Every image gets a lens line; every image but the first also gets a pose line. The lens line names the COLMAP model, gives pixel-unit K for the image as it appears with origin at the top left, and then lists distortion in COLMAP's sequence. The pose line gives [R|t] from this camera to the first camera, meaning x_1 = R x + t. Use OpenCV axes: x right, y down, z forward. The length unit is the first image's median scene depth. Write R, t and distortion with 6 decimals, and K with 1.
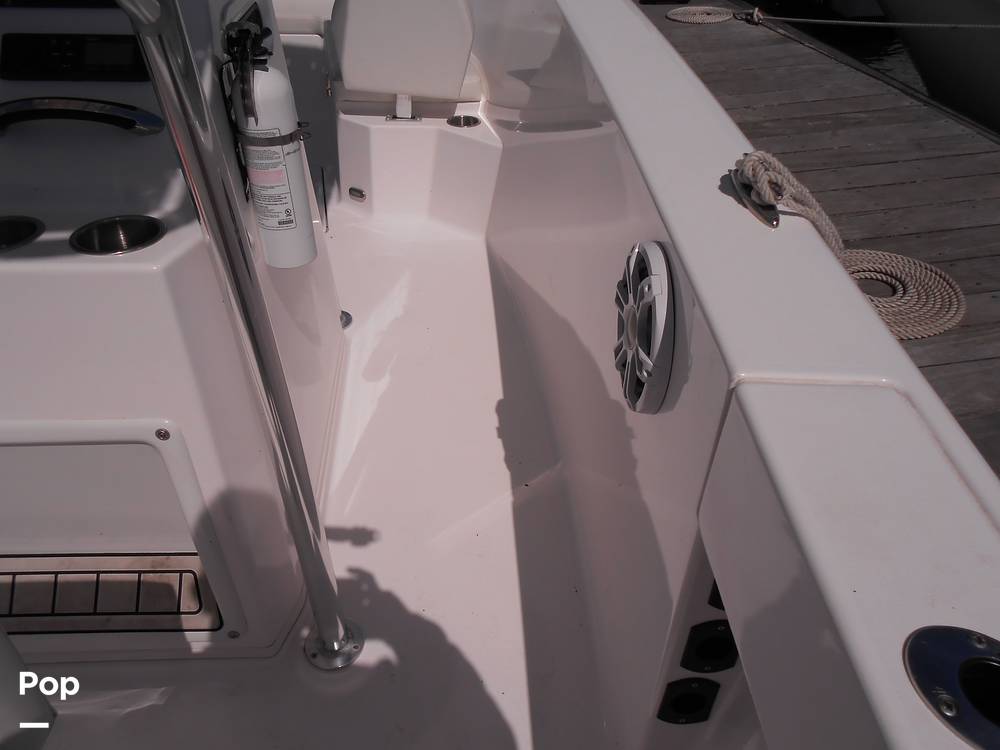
lens RADIAL K [[751.5, 0, 500.0], [0, 751.5, 375.0], [0, 0, 1]] dist [0.006800, 0.003100]
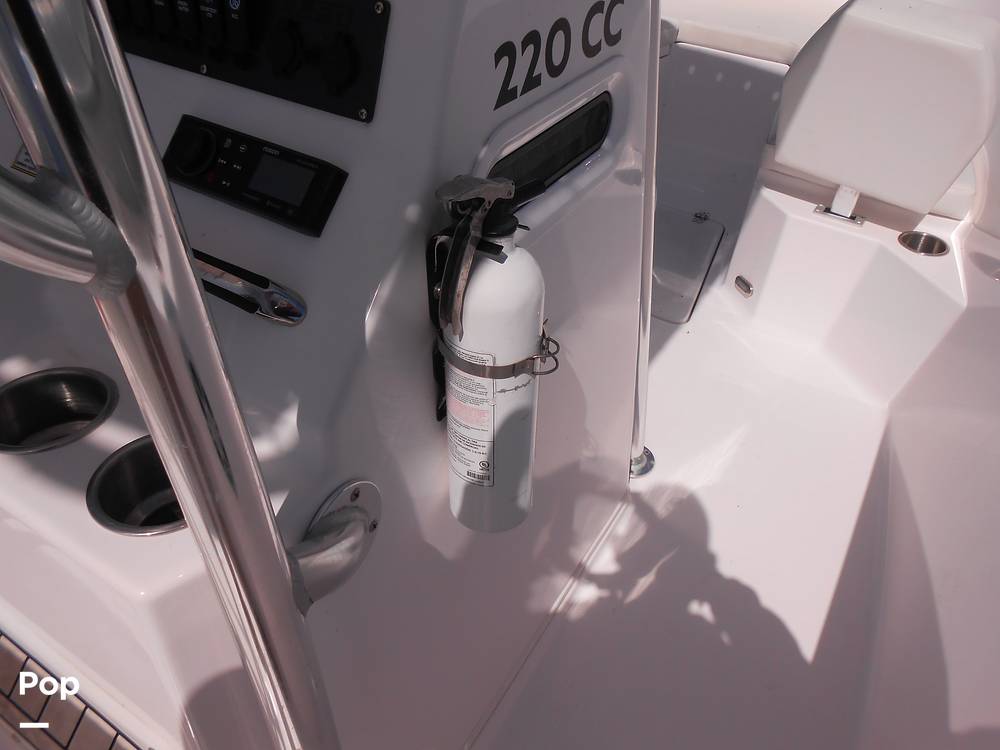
lens RADIAL K [[768.1, 0, 521.3], [0, 768.1, 376.4], [0, 0, 1]] dist [-0.006386, 0.000926]
pose [[0.828462, 0.362528, -0.426877, -0.009903], [-0.353070, 0.929756, 0.104381, -0.166879], [0.434732, 0.064242, 0.898265, 0.213946]]
